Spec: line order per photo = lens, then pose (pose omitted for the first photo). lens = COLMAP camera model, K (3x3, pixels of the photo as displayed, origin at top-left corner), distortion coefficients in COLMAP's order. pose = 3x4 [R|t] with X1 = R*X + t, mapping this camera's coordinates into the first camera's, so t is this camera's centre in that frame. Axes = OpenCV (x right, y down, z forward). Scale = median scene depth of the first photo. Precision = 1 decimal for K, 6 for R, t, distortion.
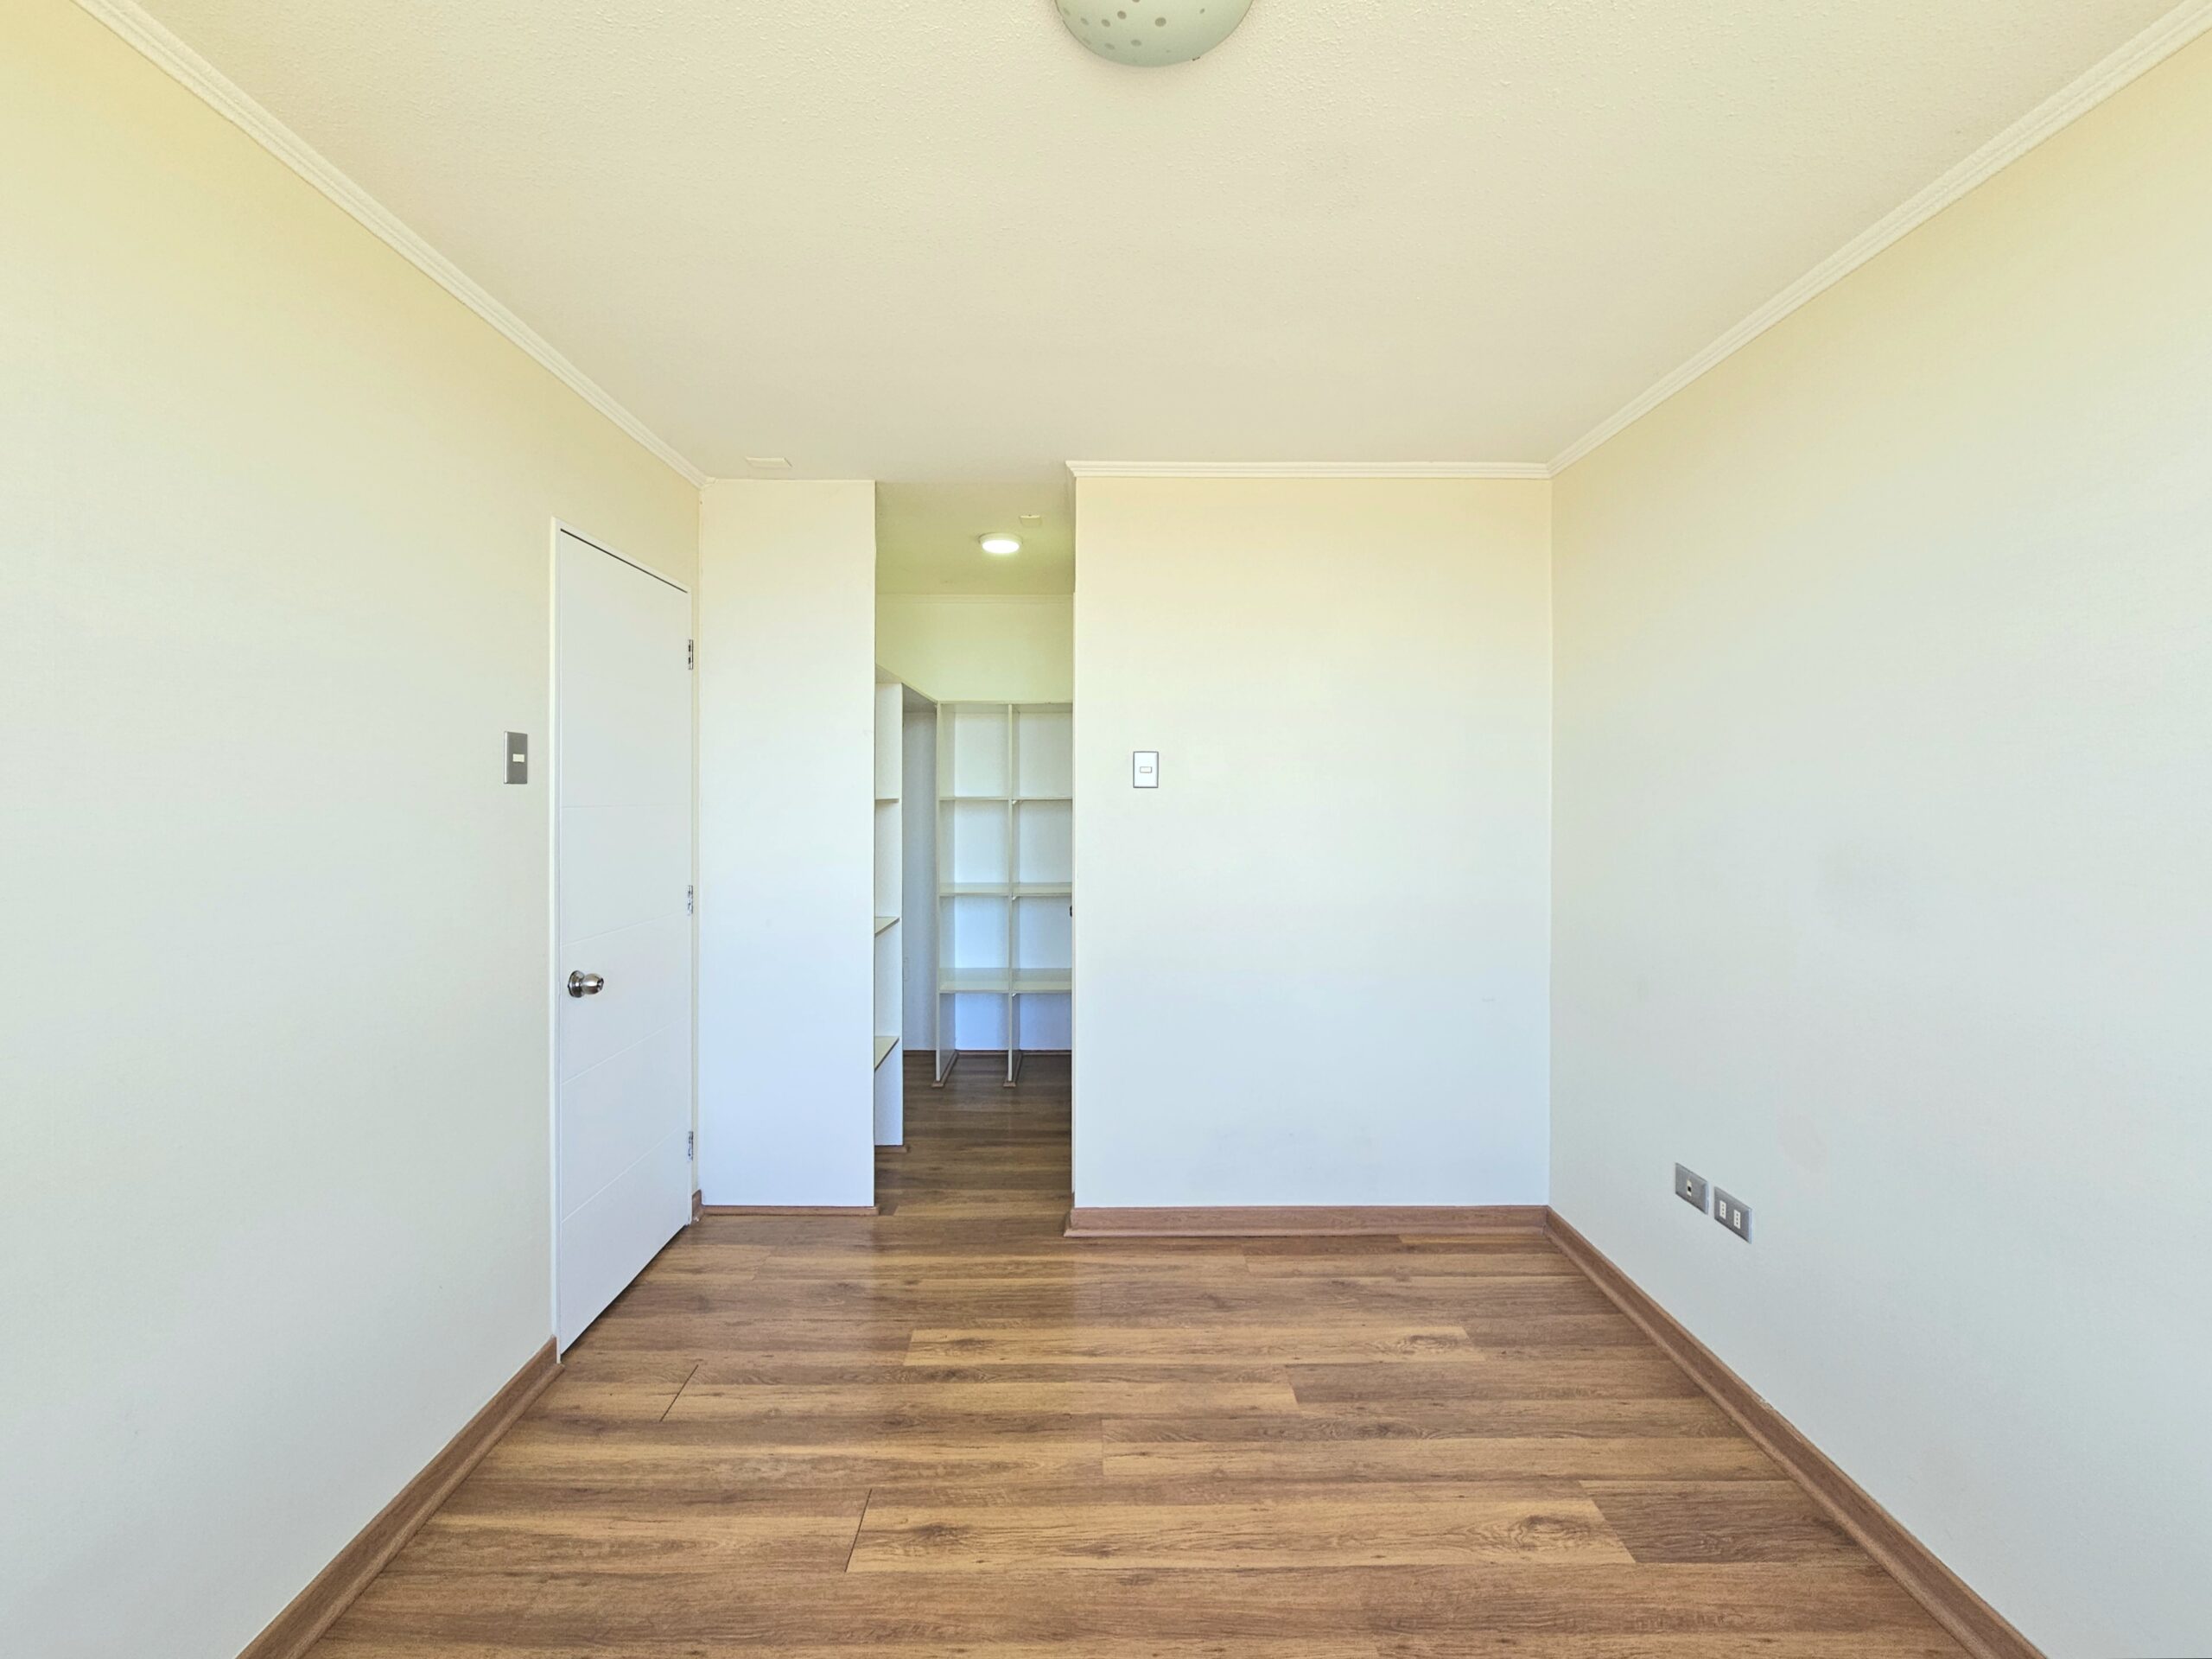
lens RADIAL K [[935.3, 0, 1101.6], [0, 935.3, 797.4], [0, 0, 1]] dist [-0.003286, 0.003137]
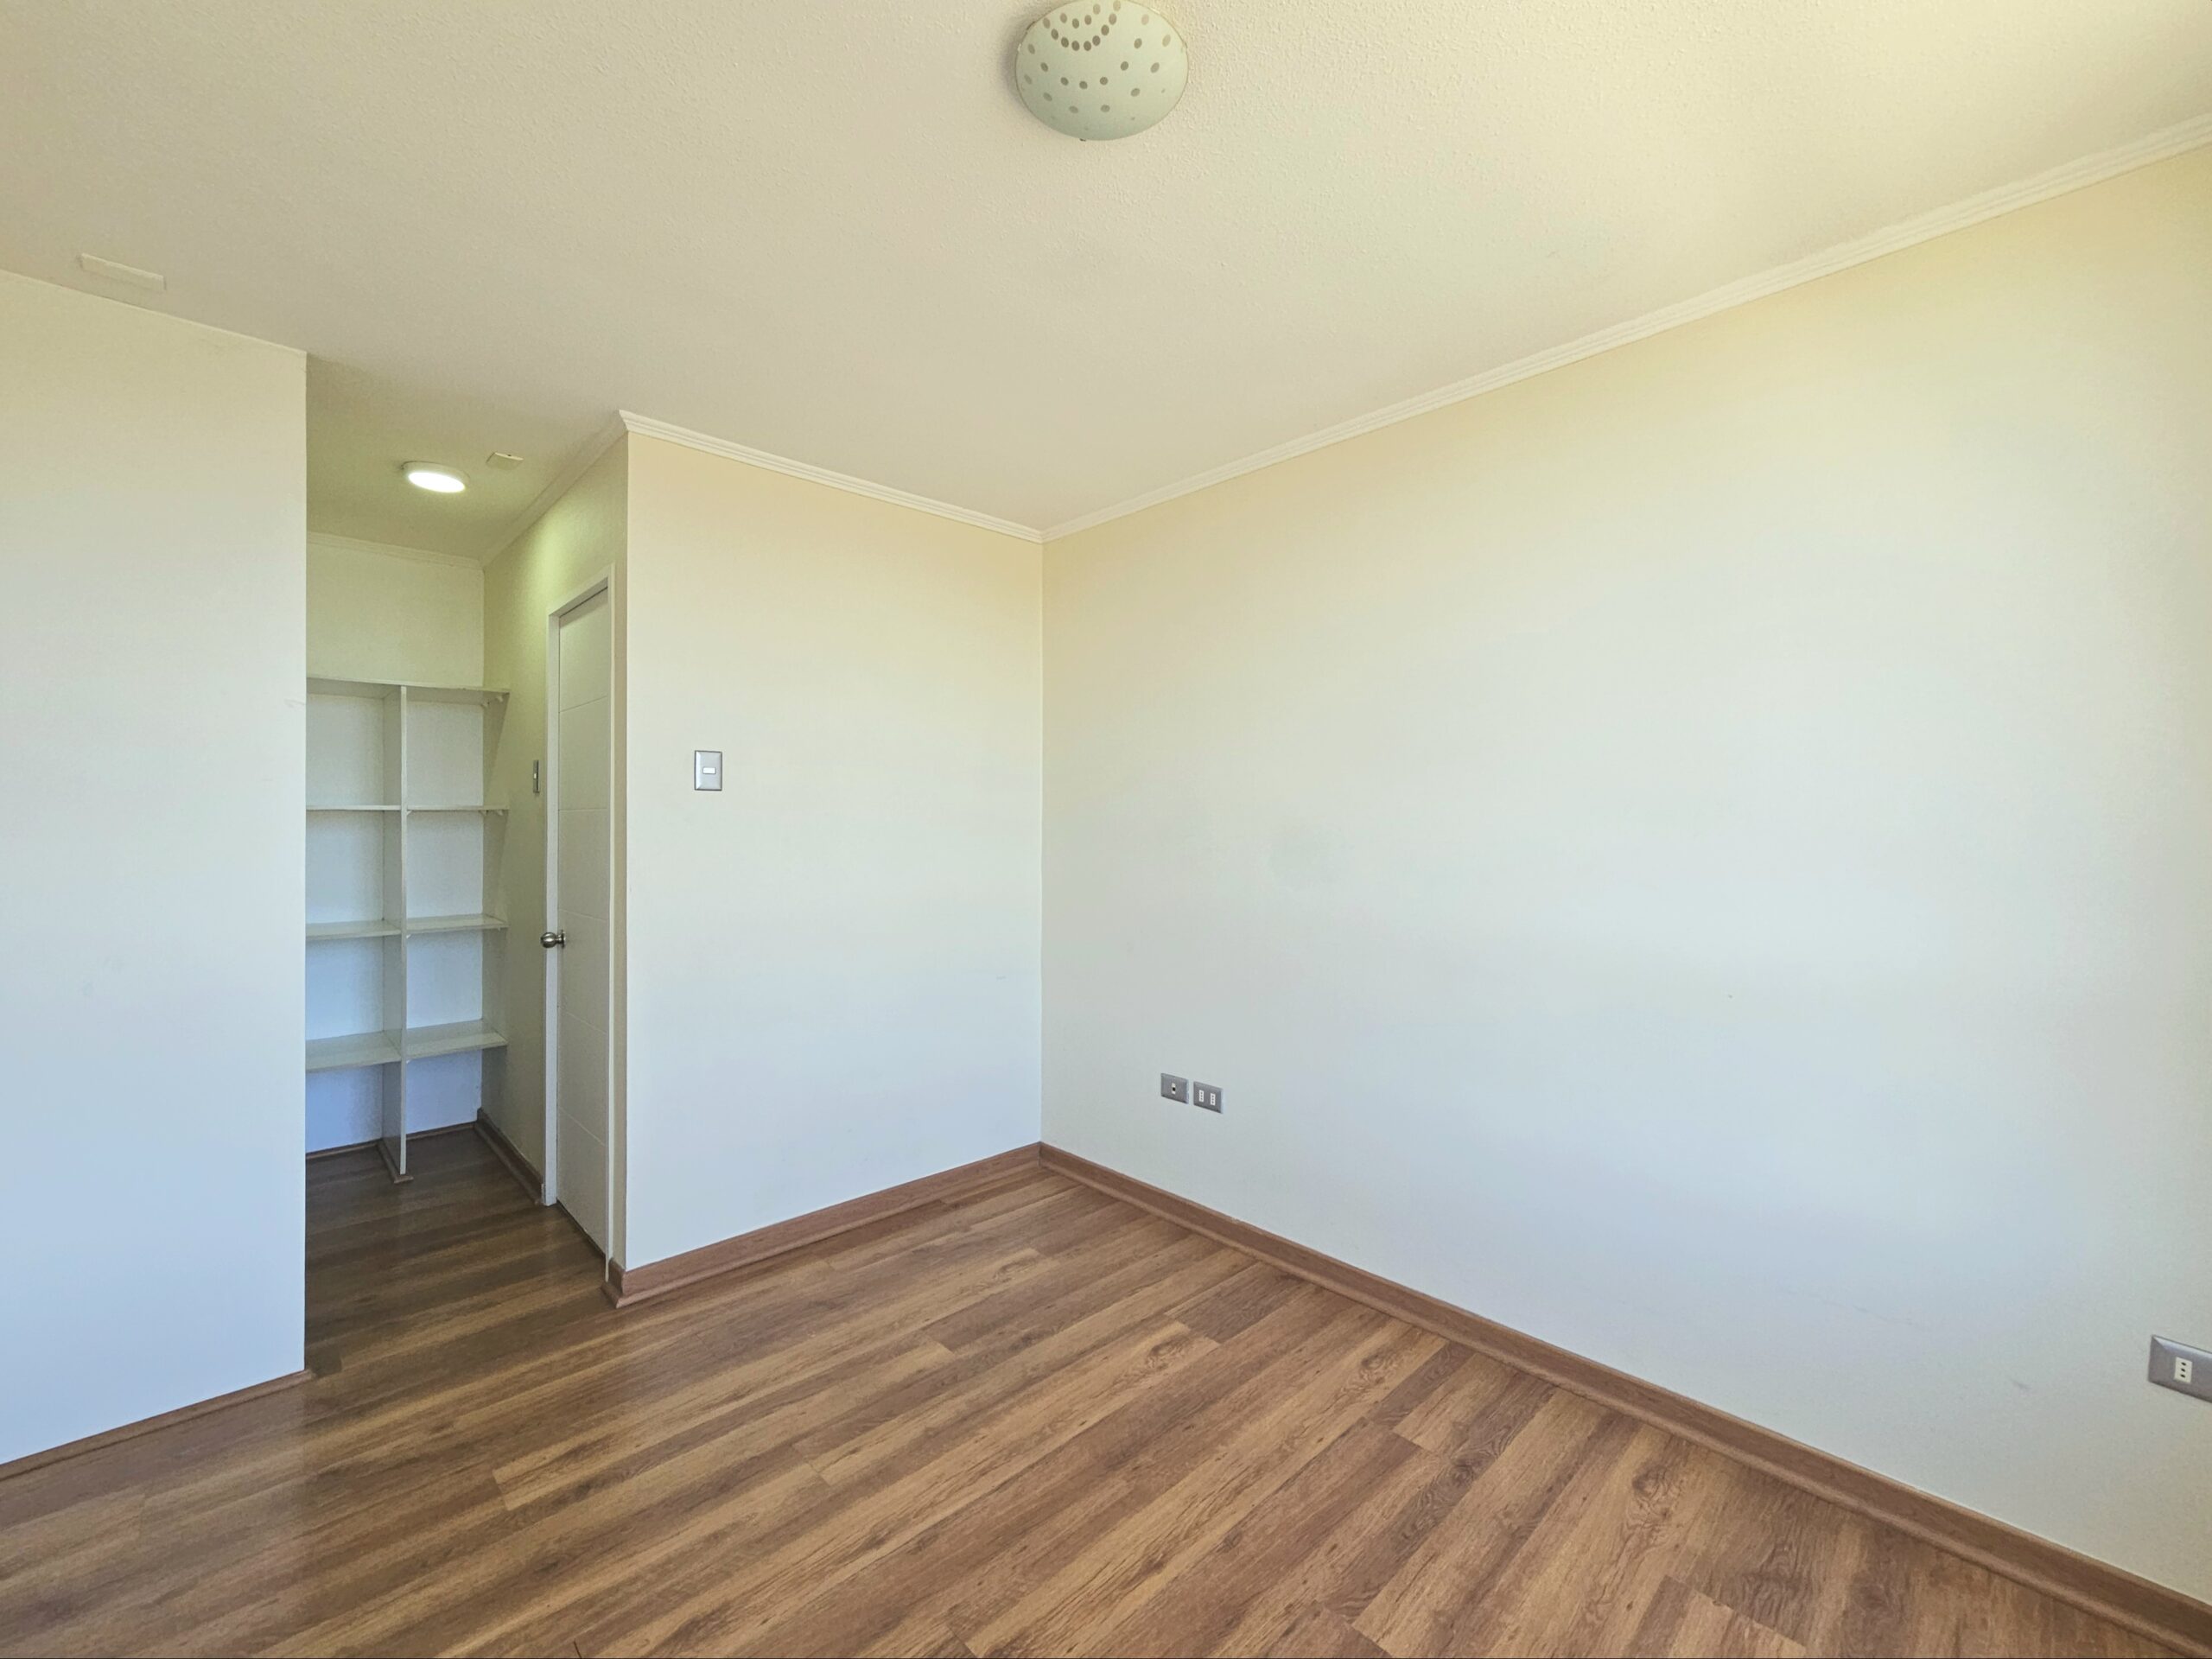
lens RADIAL K [[934.6, 0, 1095.8], [0, 934.6, 826.6], [0, 0, 1]] dist [0.001990, 0.001406]
pose [[0.726492, -0.004641, 0.687159, -0.406942], [0.004127, 0.999989, 0.002391, 0.032802], [-0.687162, 0.001099, 0.726503, 0.088916]]
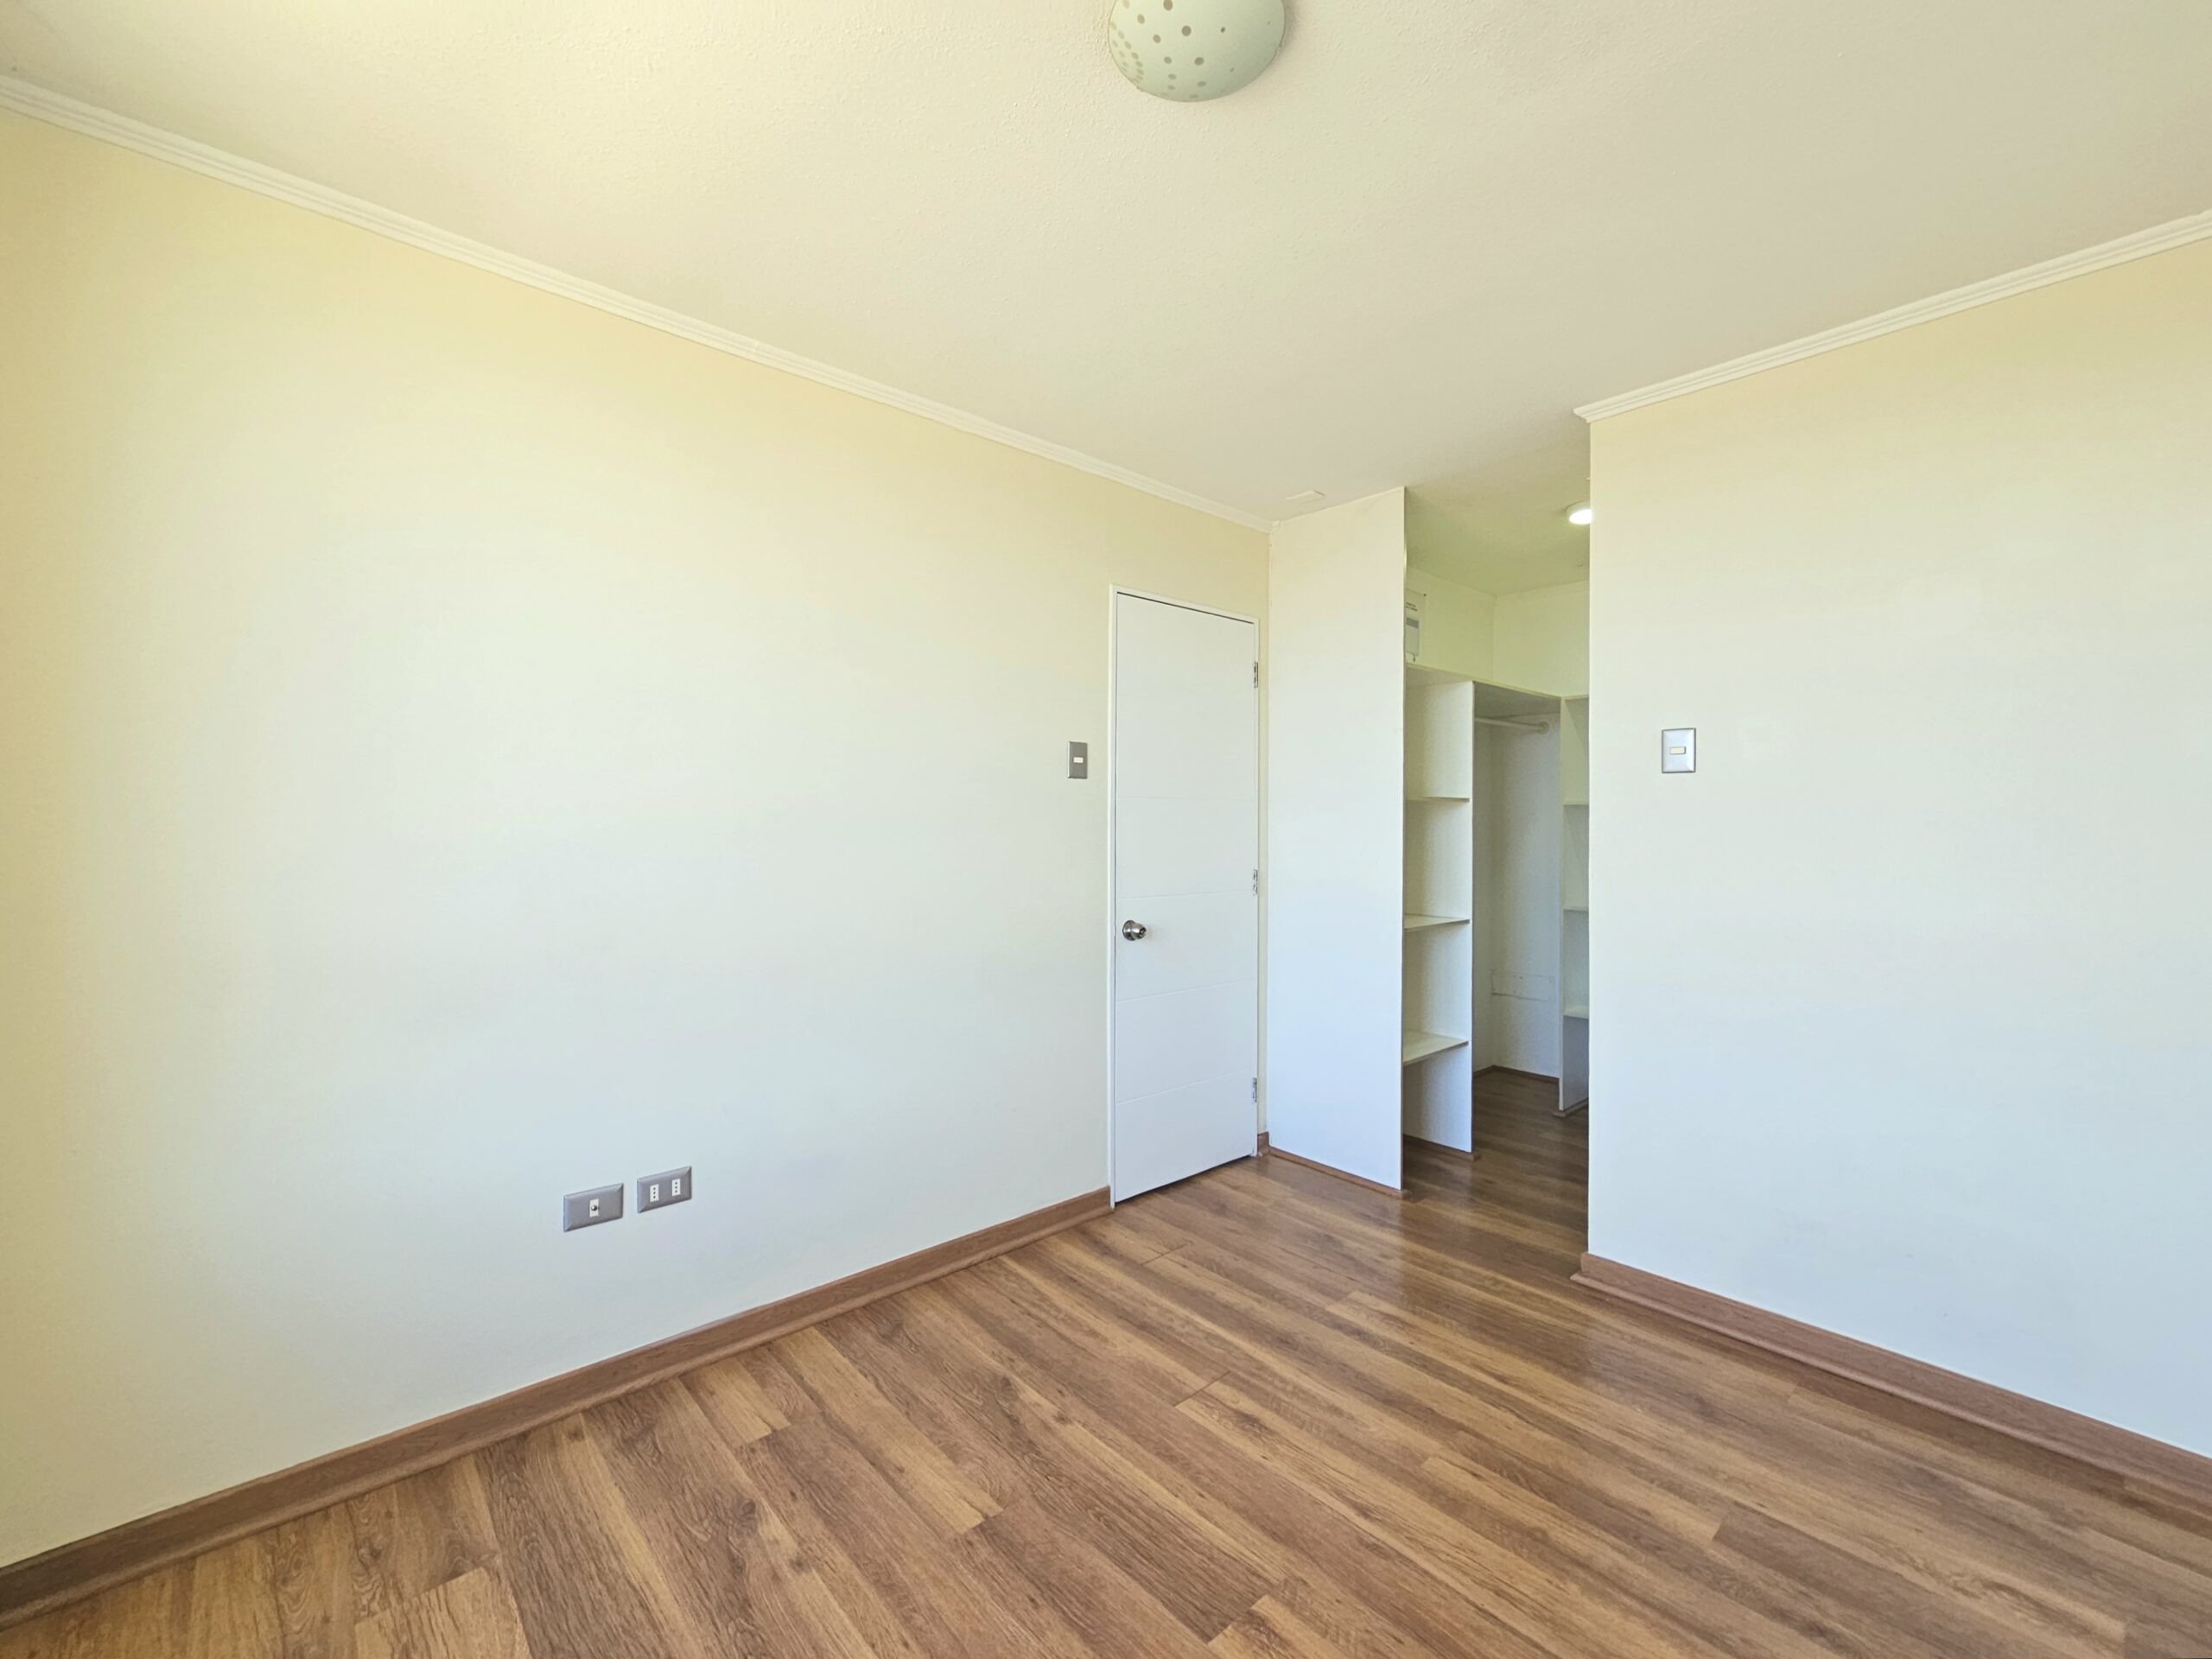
lens RADIAL K [[953.5, 0, 1106.0], [0, 953.5, 829.5], [0, 0, 1]] dist [0.000255, 0.001310]
pose [[0.650174, 0.006244, -0.759759, 0.472224], [-0.009471, 0.999955, 0.000113, 0.058857], [0.759726, 0.007122, 0.650204, 0.091686]]
